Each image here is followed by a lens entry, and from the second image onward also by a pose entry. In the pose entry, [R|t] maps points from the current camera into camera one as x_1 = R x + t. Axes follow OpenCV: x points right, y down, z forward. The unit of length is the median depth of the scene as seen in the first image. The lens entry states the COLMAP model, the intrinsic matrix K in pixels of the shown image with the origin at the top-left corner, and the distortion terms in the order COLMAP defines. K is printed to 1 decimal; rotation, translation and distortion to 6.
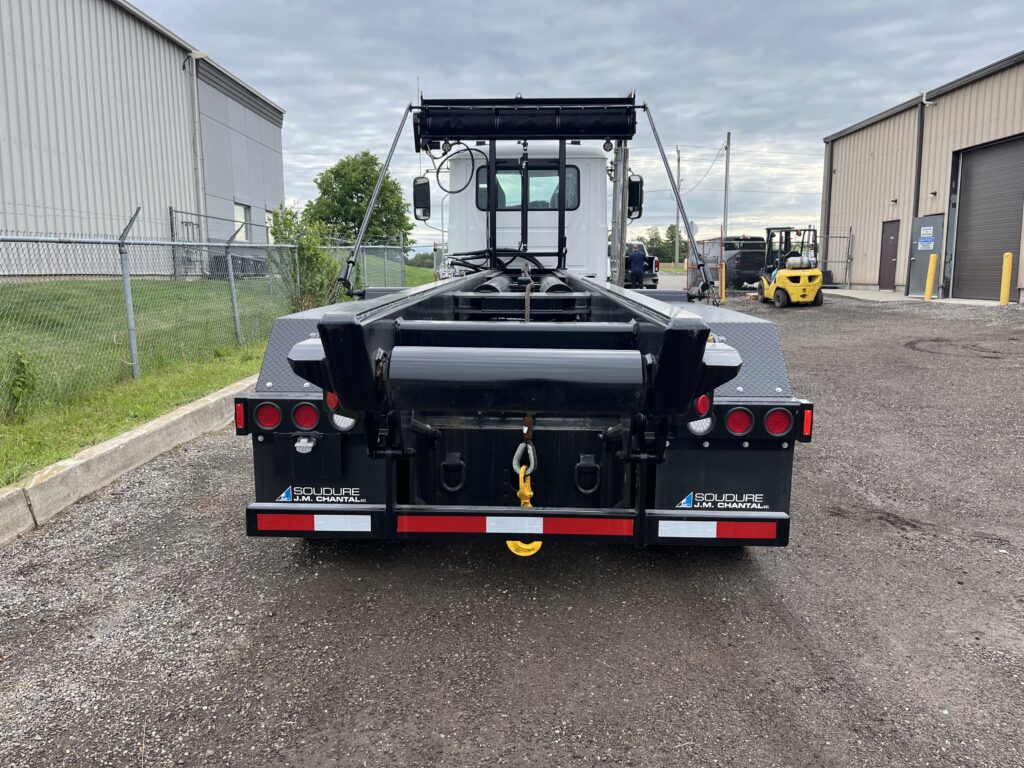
lens RADIAL K [[777.6, 0, 503.9], [0, 777.6, 388.0], [0, 0, 1]] dist [0.058336, -0.072423]
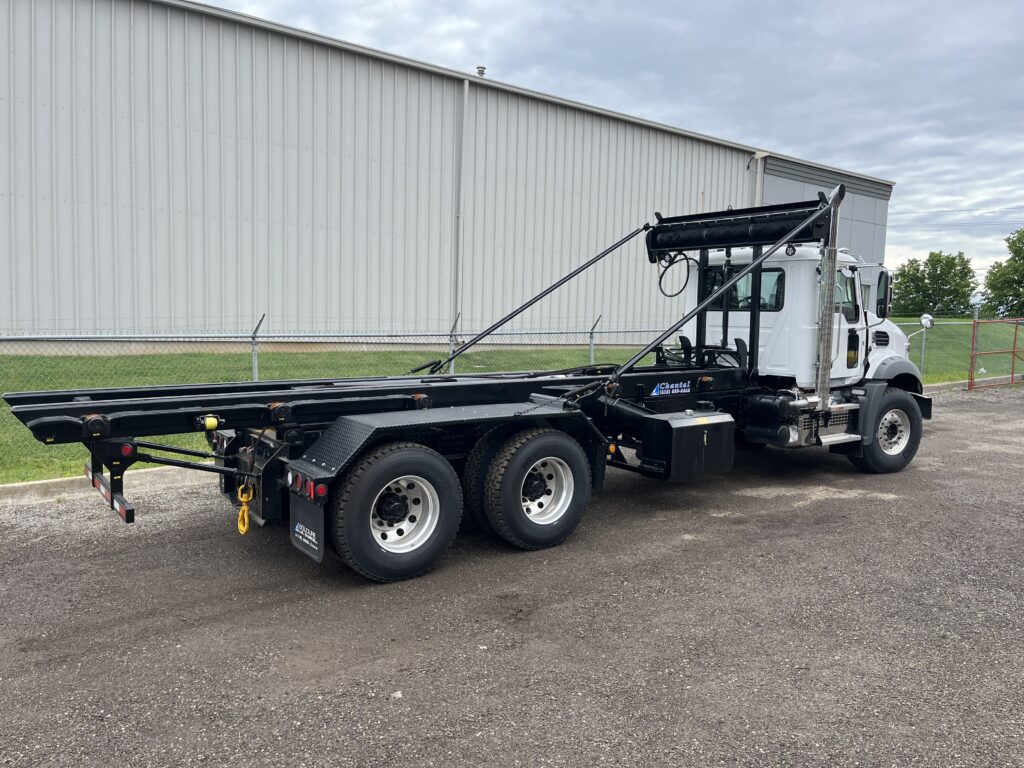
lens RADIAL K [[777.6, 0, 503.9], [0, 777.6, 388.0], [0, 0, 1]] dist [0.058336, -0.072423]
pose [[0.608015, 0.087983, -0.789035, 0.698547], [-0.144715, 0.989473, -0.001181, -0.080494], [0.780625, 0.114903, 0.614347, 0.121569]]
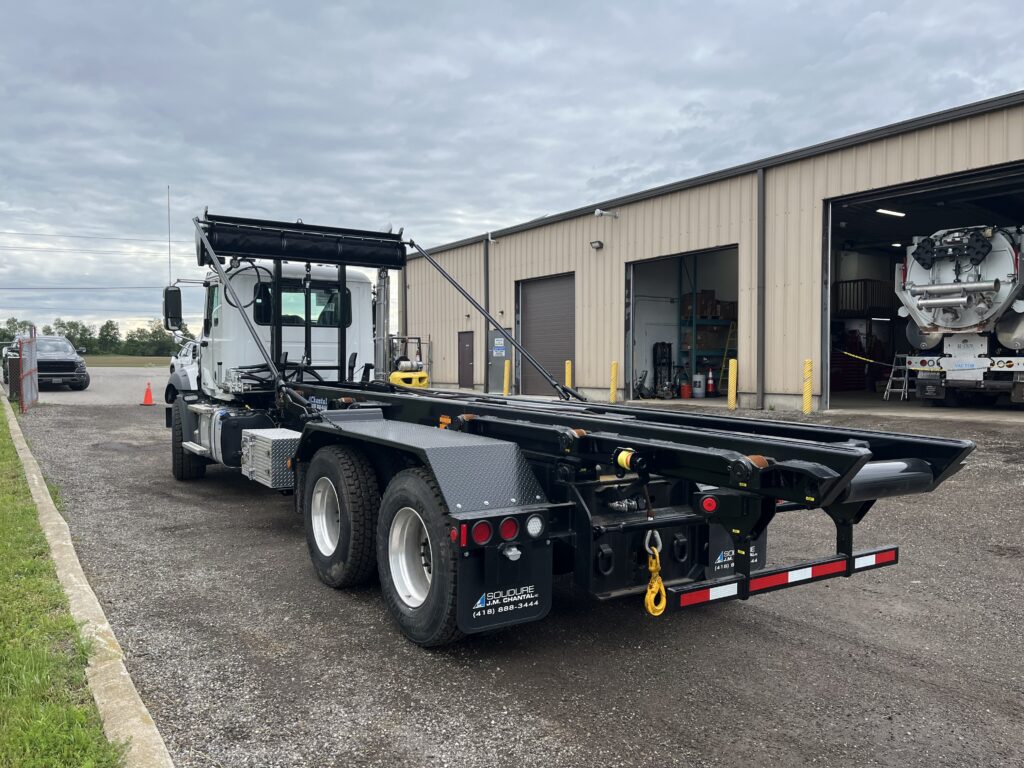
lens RADIAL K [[780.6, 0, 499.6], [0, 780.6, 387.8], [0, 0, 1]] dist [0.047991, -0.065494]
pose [[0.820179, -0.015643, 0.571893, -0.369238], [0.083670, 0.992158, -0.092858, -0.026584], [-0.565956, 0.124010, 0.815056, 0.004472]]
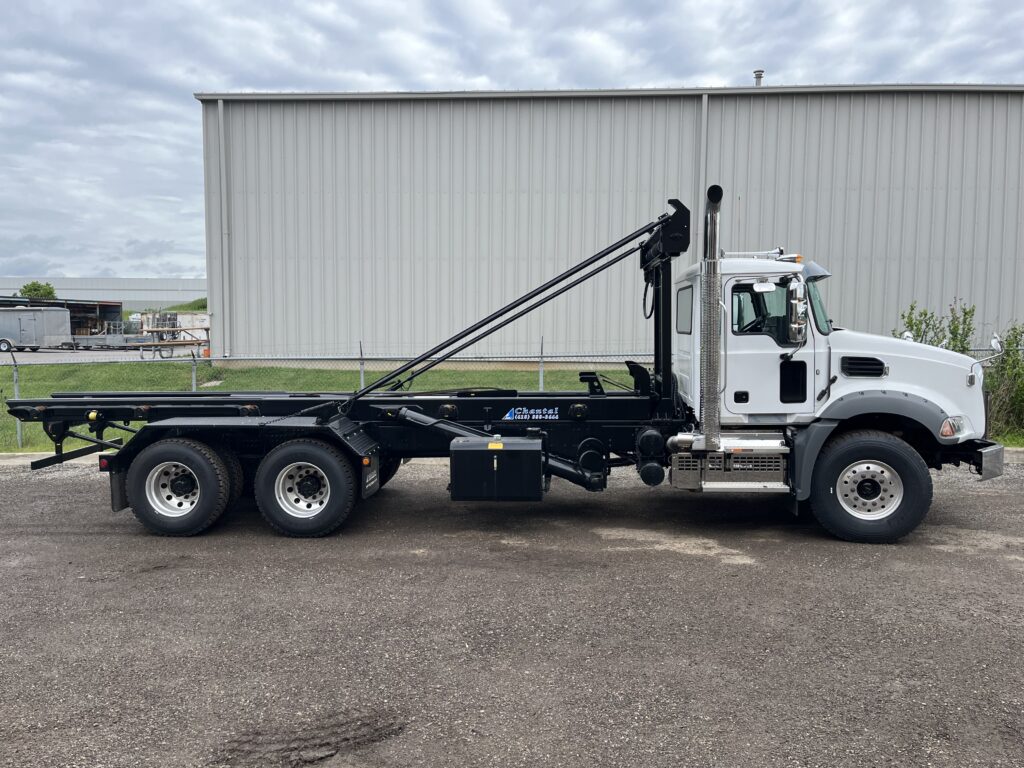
lens RADIAL K [[777.6, 0, 503.9], [0, 777.6, 388.0], [0, 0, 1]] dist [0.058336, -0.072423]
pose [[-0.062216, 0.083002, -0.994605, 1.016127], [-0.154502, 0.983722, 0.091758, -0.223556], [0.986032, 0.159377, -0.048379, 0.872741]]
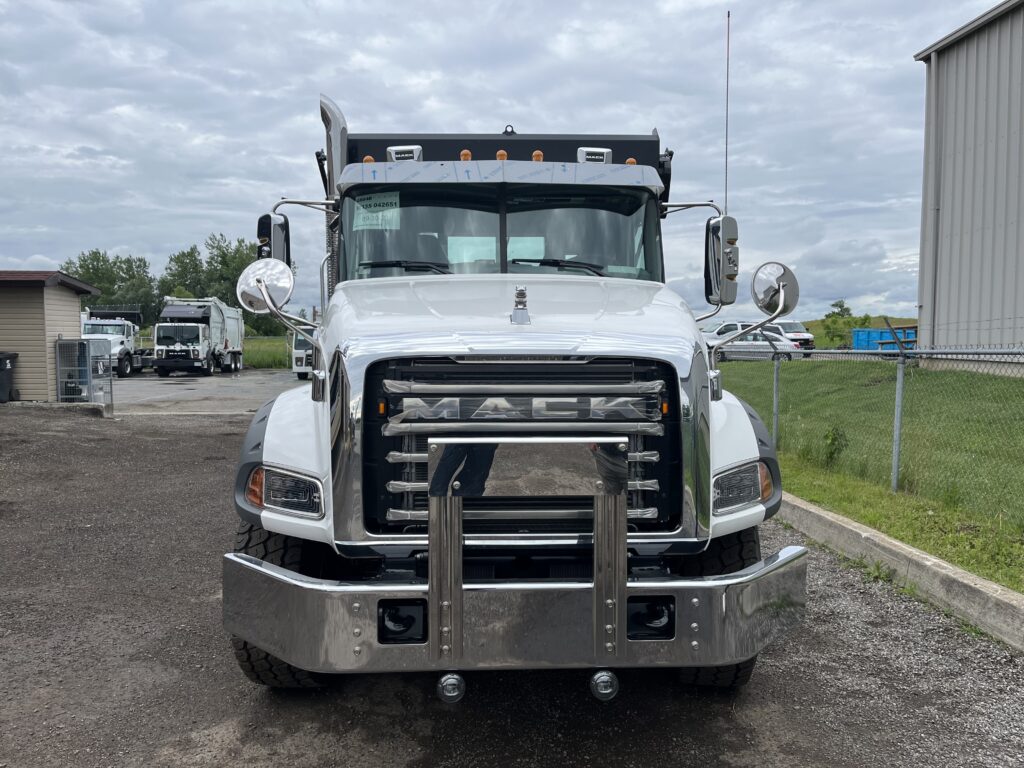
lens RADIAL K [[777.9, 0, 512.0], [0, 777.9, 384.0], [0, 0, 1]] dist [0.008734, -0.002136]
pose [[-0.997220, 0.011256, -0.073654, 0.063995], [-0.004621, 0.977279, 0.211906, -0.303584], [0.074366, 0.211657, -0.974511, 1.662031]]
